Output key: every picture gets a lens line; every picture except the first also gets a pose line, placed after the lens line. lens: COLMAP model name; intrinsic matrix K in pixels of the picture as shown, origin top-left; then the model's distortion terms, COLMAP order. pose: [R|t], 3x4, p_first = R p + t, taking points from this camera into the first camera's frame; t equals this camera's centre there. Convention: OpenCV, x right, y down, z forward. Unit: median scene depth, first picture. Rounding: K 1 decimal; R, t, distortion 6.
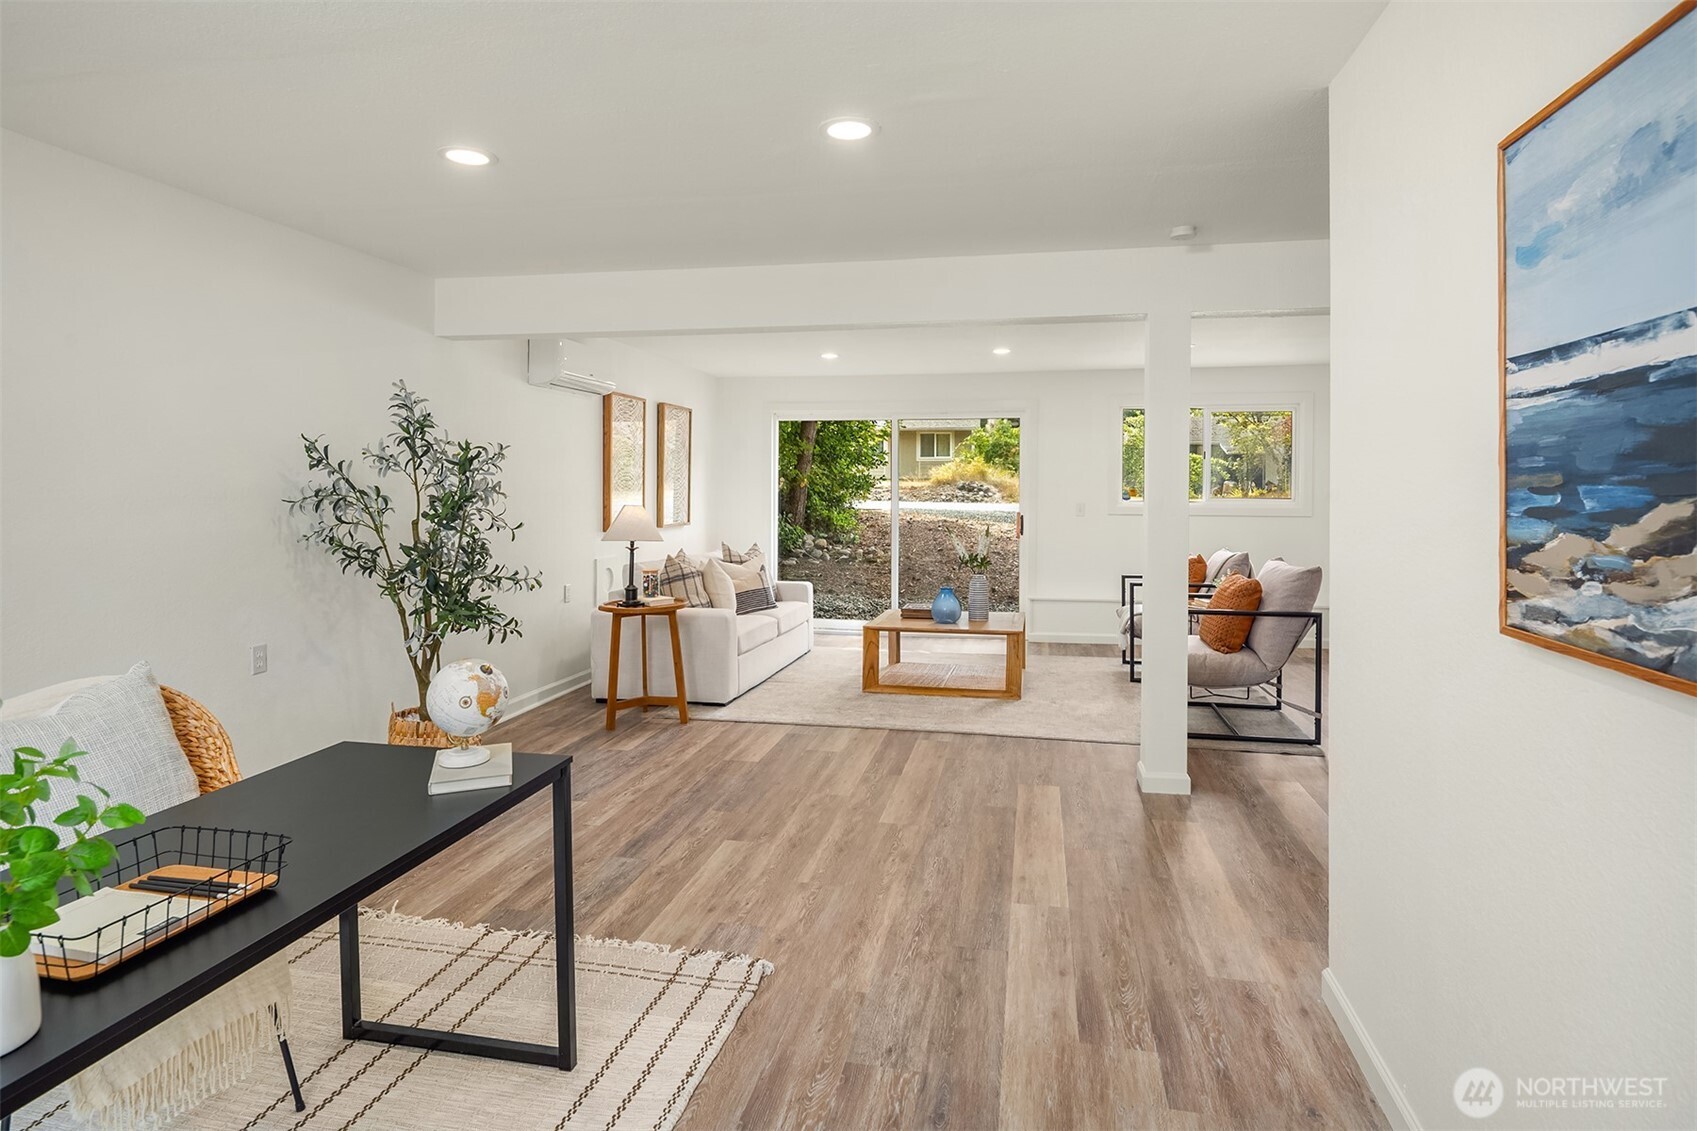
lens RADIAL K [[942.9, 0, 848.1], [0, 942.9, 555.5], [0, 0, 1]] dist [-0.000177, -0.004708]
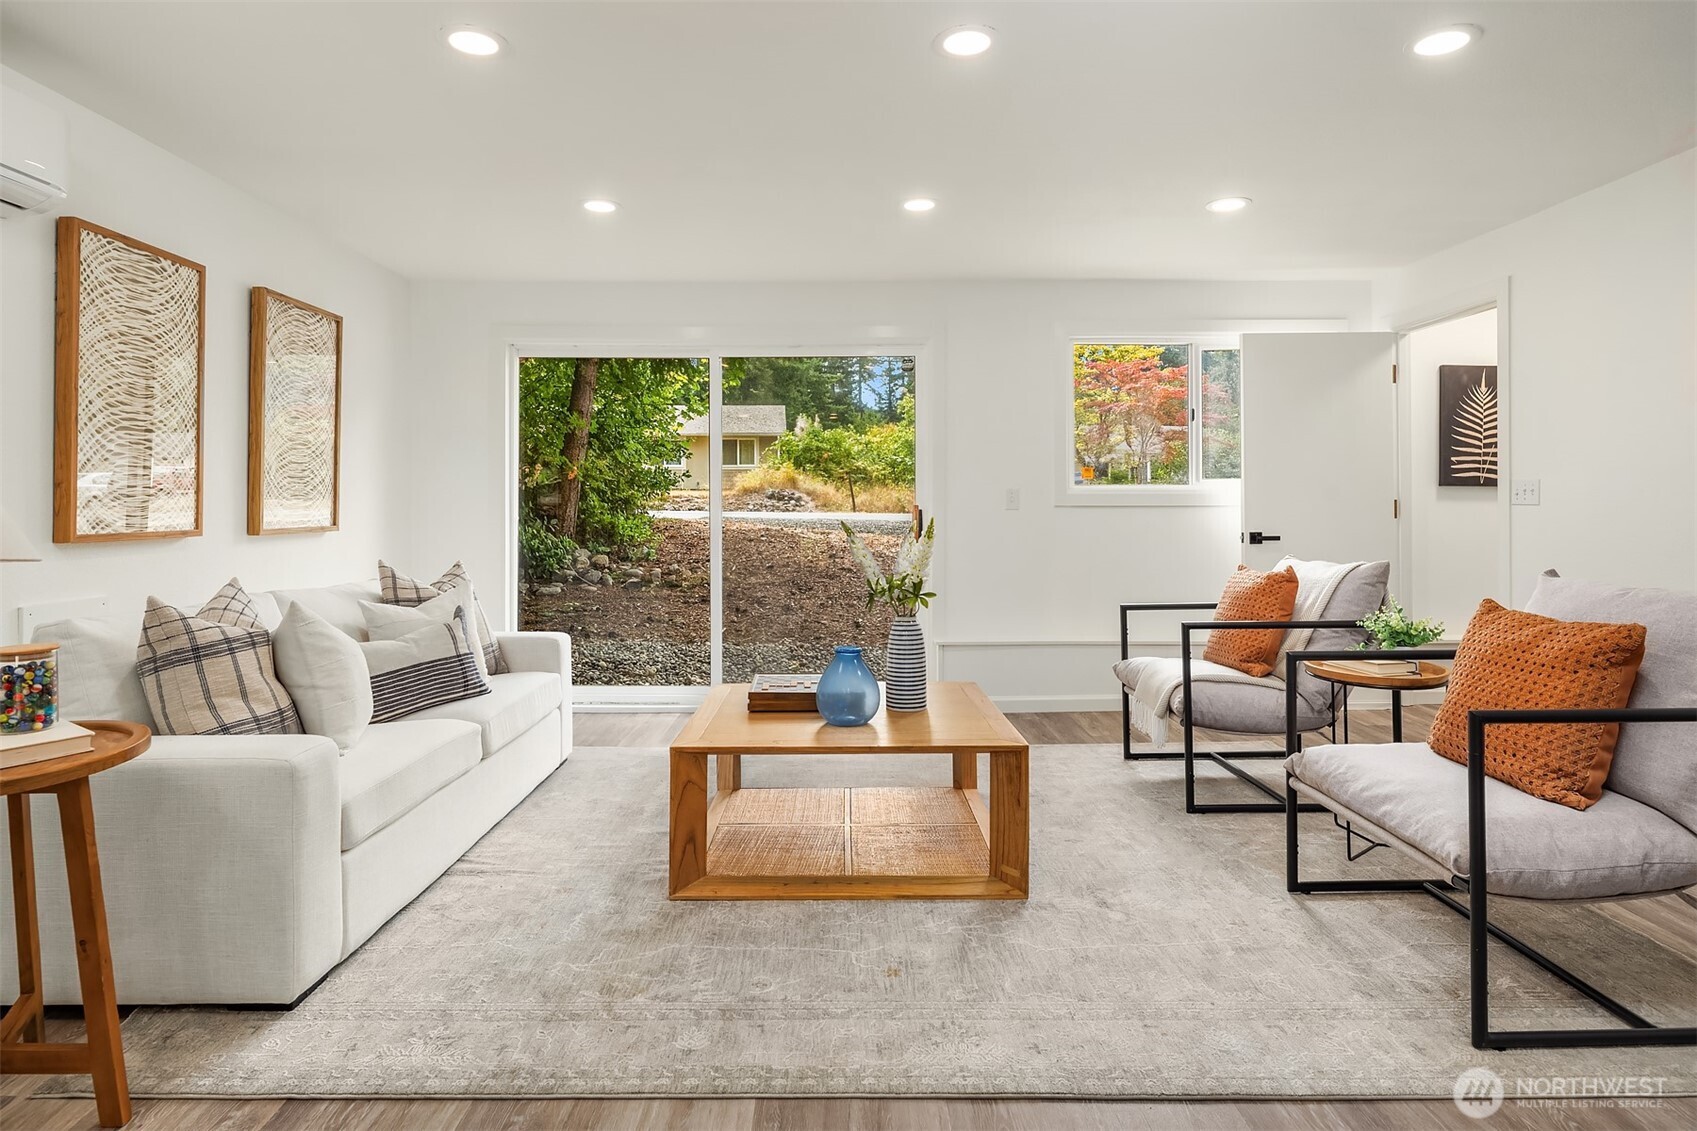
lens RADIAL K [[942.9, 0, 850.3], [0, 942.9, 512.6], [0, 0, 1]] dist [-0.000177, -0.004708]
pose [[0.976598, -0.007729, 0.214932, 0.002564], [0.020965, 0.998016, -0.059370, -0.003473], [-0.214047, 0.062486, 0.974823, 0.288435]]
